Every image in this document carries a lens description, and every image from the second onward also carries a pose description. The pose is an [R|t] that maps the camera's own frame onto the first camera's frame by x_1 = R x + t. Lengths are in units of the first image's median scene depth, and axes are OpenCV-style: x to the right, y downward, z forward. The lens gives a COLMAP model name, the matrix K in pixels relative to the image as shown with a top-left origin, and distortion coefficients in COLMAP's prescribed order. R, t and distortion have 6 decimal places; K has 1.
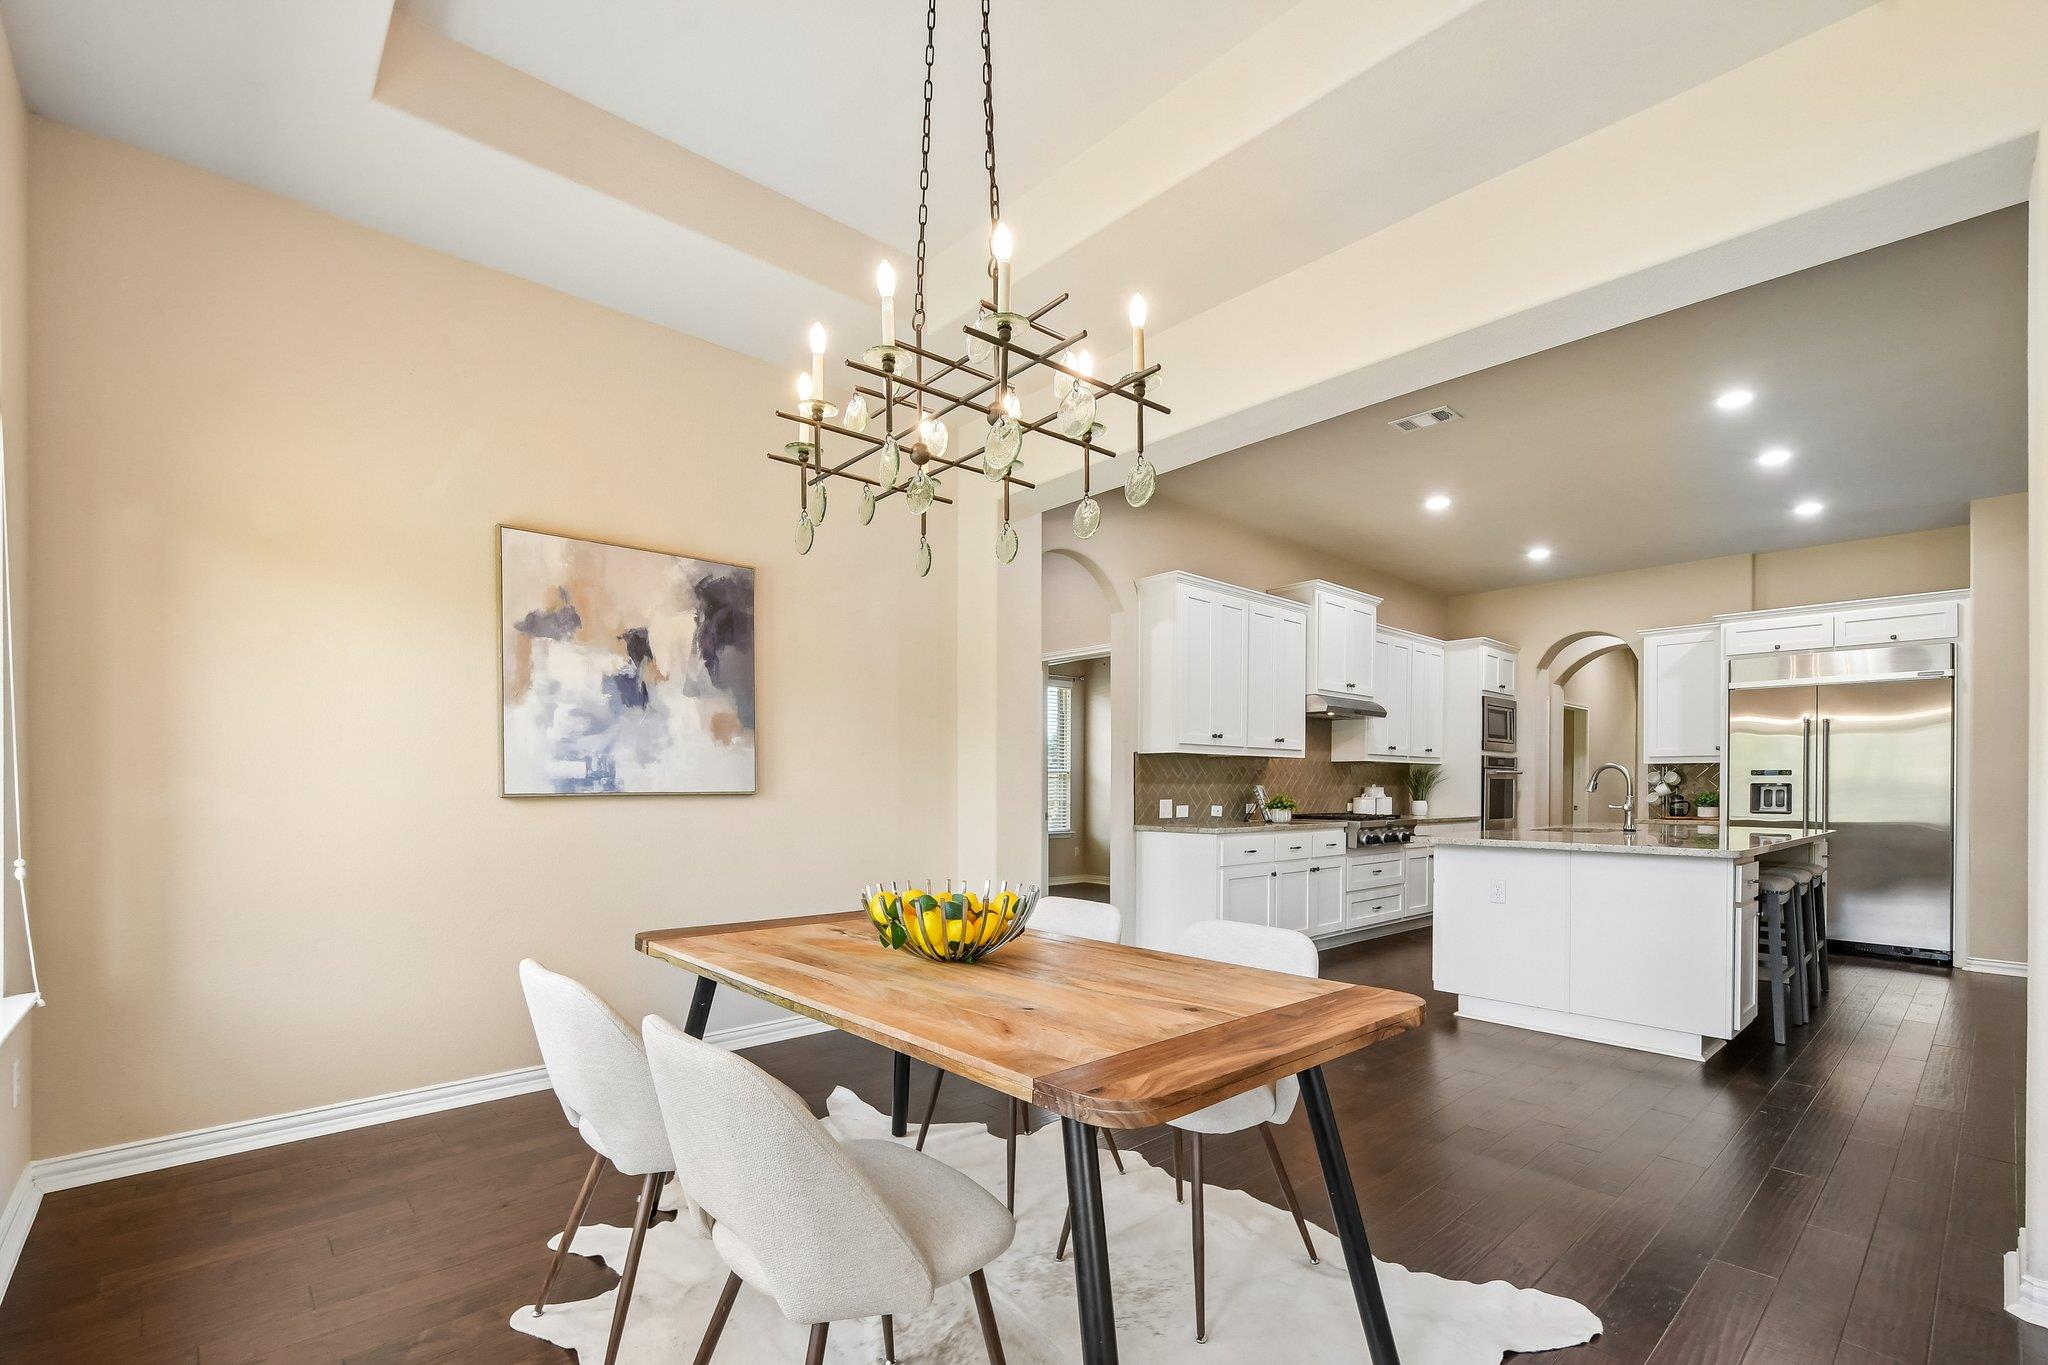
lens RADIAL K [[901.8, 0, 1030.9], [0, 901.8, 784.2], [0, 0, 1]] dist [0.009532, -0.011545]
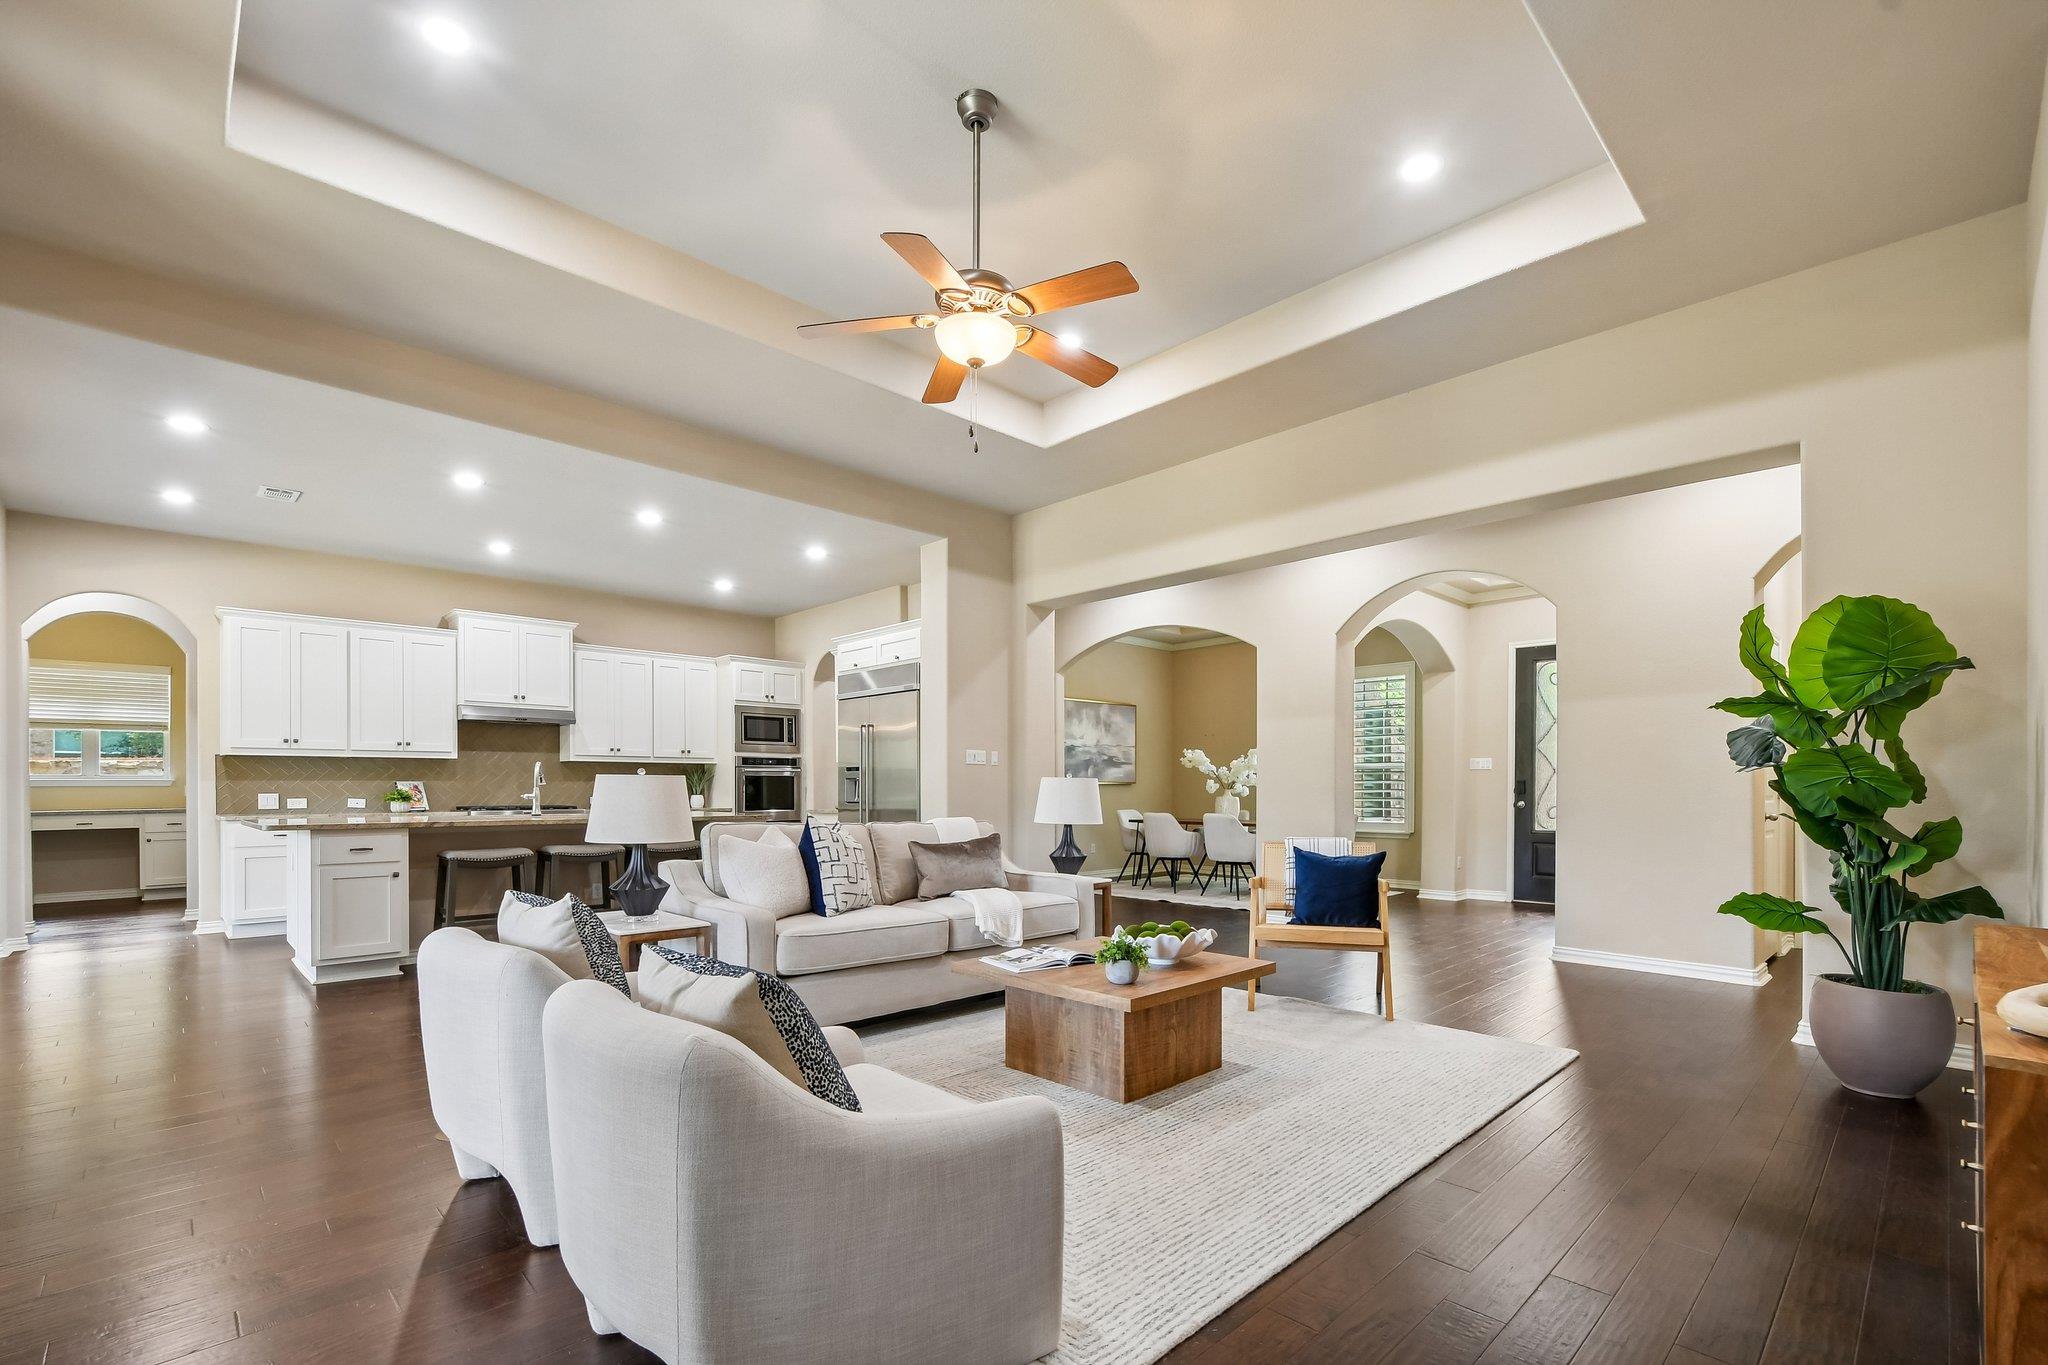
lens RADIAL K [[901.8, 0, 1030.9], [0, 901.8, 784.2], [0, 0, 1]] dist [0.009532, -0.011545]
pose [[0.999724, -0.006875, 0.022460, 1.046282], [0.007000, 0.999961, -0.005462, 0.016640], [-0.022422, 0.005617, 0.999733, -0.210755]]
